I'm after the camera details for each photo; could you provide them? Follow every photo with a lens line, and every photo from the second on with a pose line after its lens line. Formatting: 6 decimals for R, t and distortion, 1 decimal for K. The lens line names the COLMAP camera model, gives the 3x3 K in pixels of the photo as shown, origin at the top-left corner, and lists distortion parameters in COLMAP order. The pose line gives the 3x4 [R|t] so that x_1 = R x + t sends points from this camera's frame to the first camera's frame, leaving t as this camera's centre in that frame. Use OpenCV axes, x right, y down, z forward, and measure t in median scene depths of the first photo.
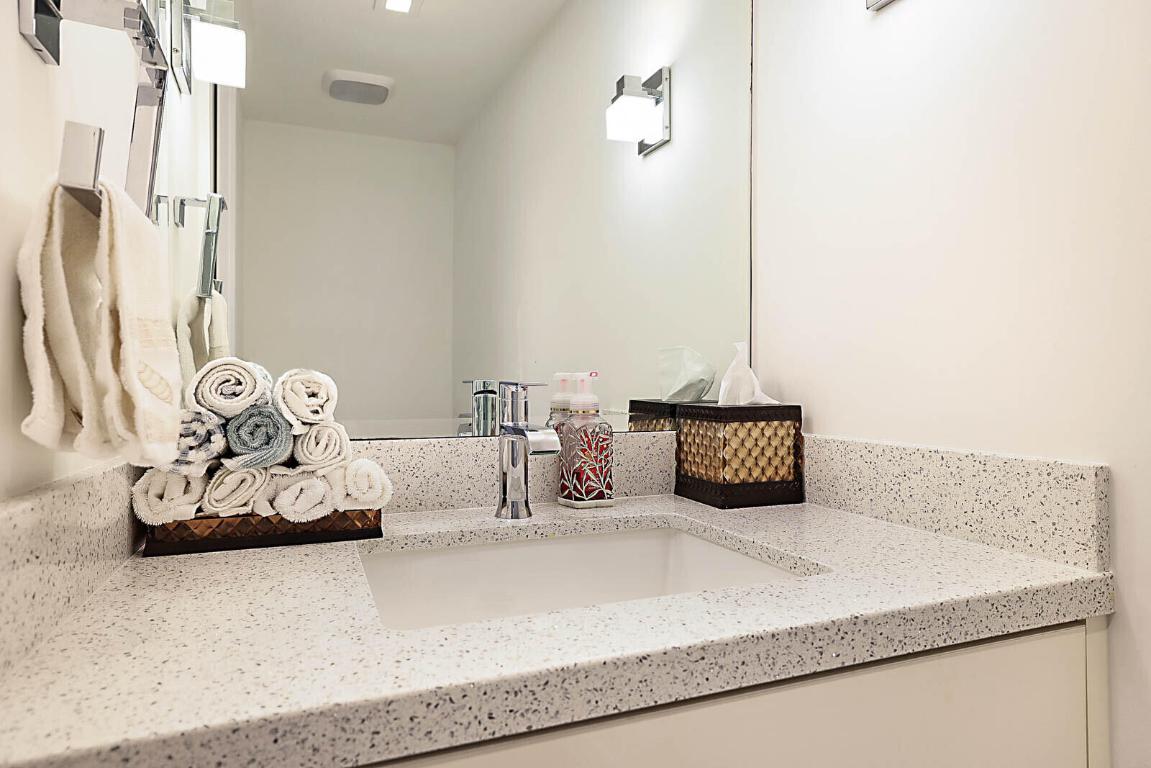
lens RADIAL K [[694.7, 0, 578.9], [0, 694.7, 382.7], [0, 0, 1]] dist [-0.017143, 0.004299]
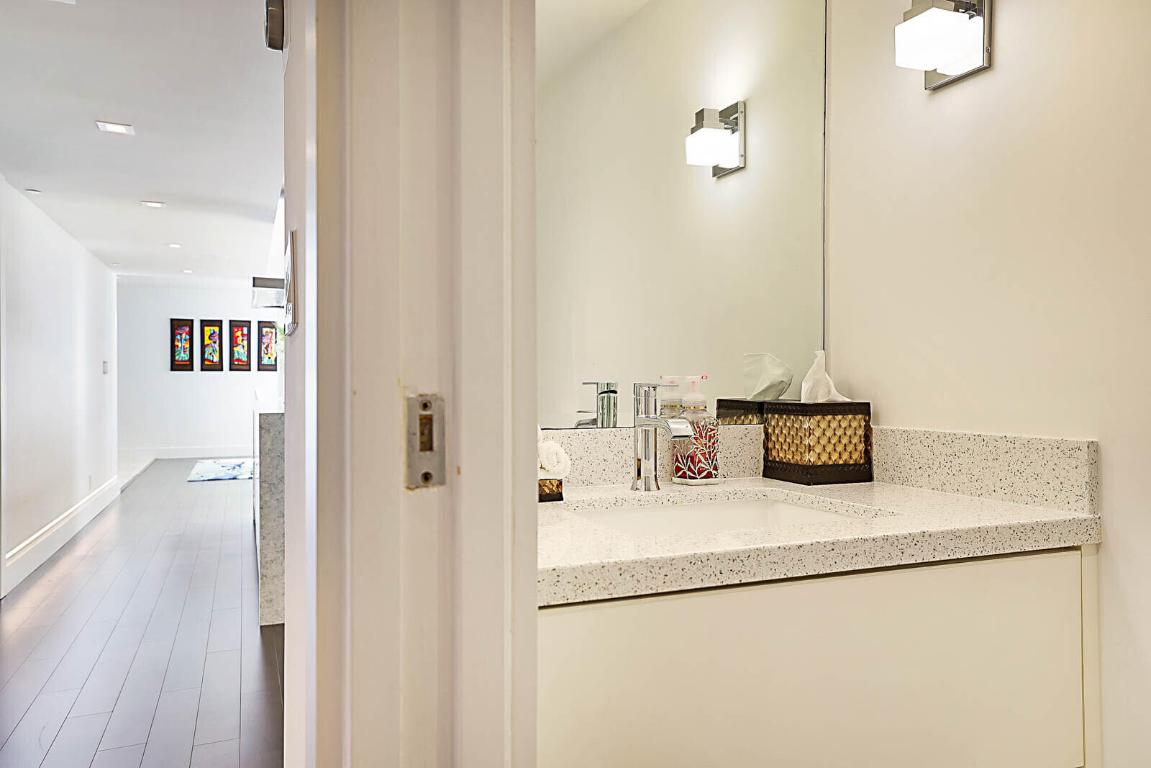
lens RADIAL K [[838.4, 0, 567.5], [0, 838.4, 384.2], [0, 0, 1]] dist [0.001840, -0.004267]
pose [[0.999983, -0.002526, 0.005240, -0.283715], [0.002532, 0.999996, -0.001068, 0.001416], [-0.005237, 0.001081, 0.999986, -0.611776]]
